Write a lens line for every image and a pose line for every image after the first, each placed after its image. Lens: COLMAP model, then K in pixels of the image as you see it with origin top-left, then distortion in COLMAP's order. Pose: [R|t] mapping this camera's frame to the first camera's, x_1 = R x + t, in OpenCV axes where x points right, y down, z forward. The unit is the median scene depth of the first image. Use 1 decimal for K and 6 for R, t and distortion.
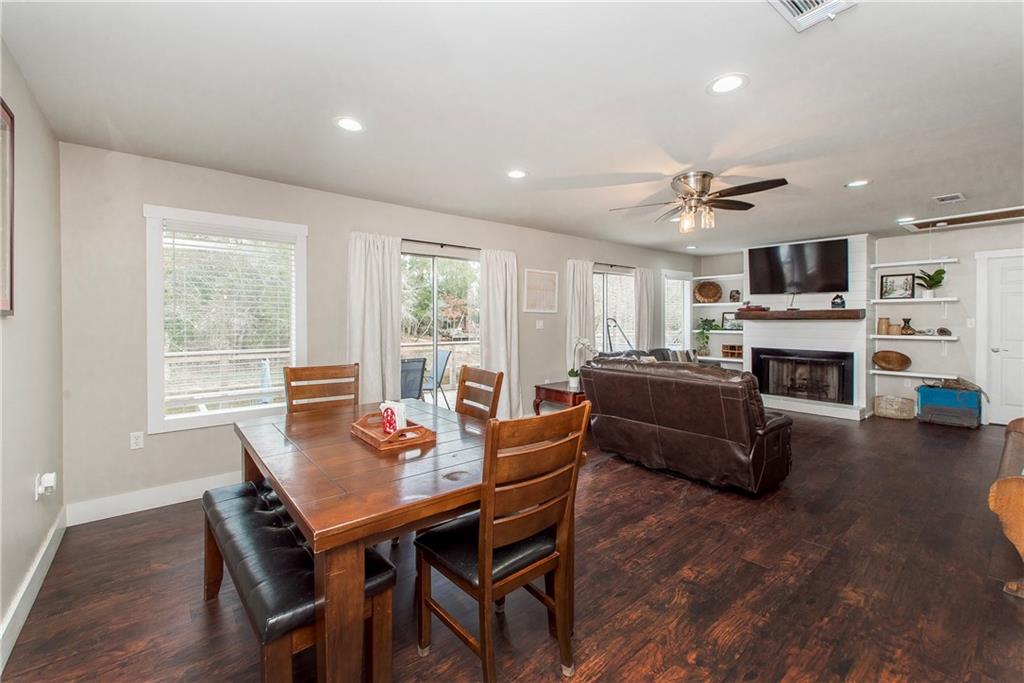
lens RADIAL K [[422.5, 0, 520.6], [0, 422.5, 335.6], [0, 0, 1]] dist [-0.001197, -0.000219]
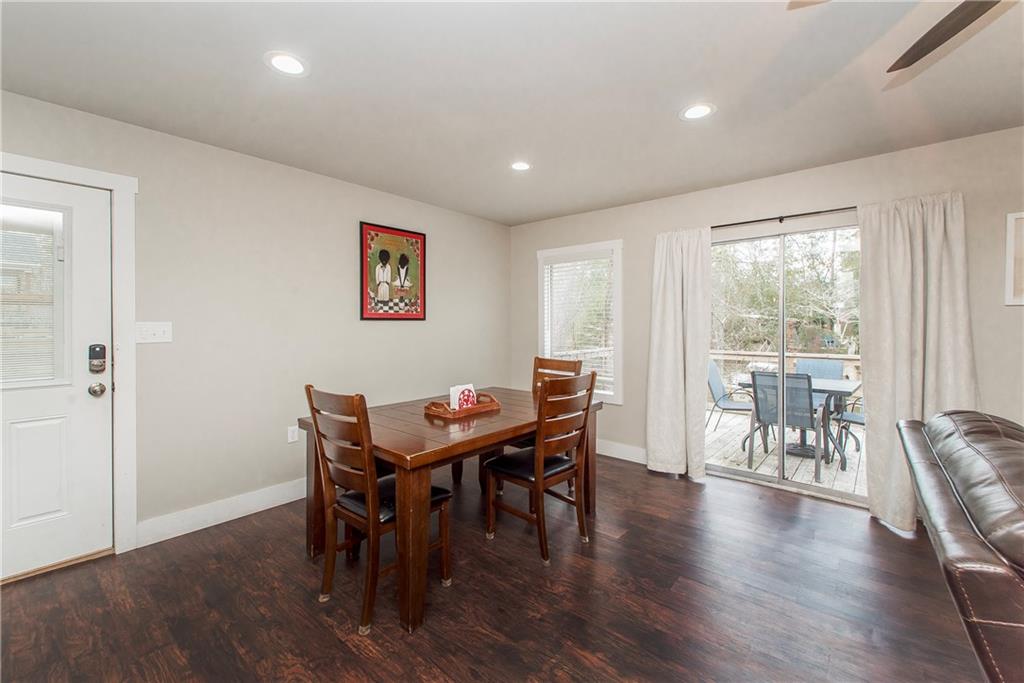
lens RADIAL K [[422.5, 0, 520.6], [0, 422.5, 335.6], [0, 0, 1]] dist [-0.001197, -0.000219]
pose [[0.177456, 0.022197, -0.983878, 0.499468], [-0.032659, 0.999328, 0.016655, -0.009321], [0.983587, 0.029177, 0.178062, 0.463696]]
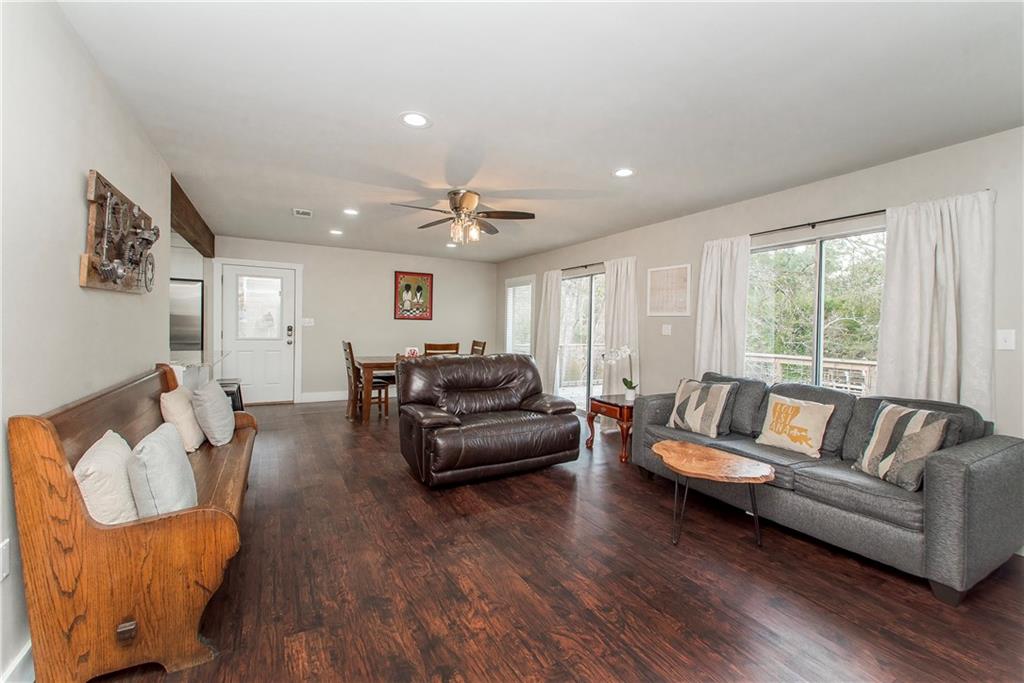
lens RADIAL K [[444.5, 0, 512.0], [0, 444.5, 341.5], [0, 0, 1]] dist [0.093567, -0.000074]
pose [[-0.205332, 0.034382, -0.978088, 1.338623], [-0.054571, 0.997426, 0.046518, -0.036589], [0.977170, 0.062927, -0.202927, 1.168044]]
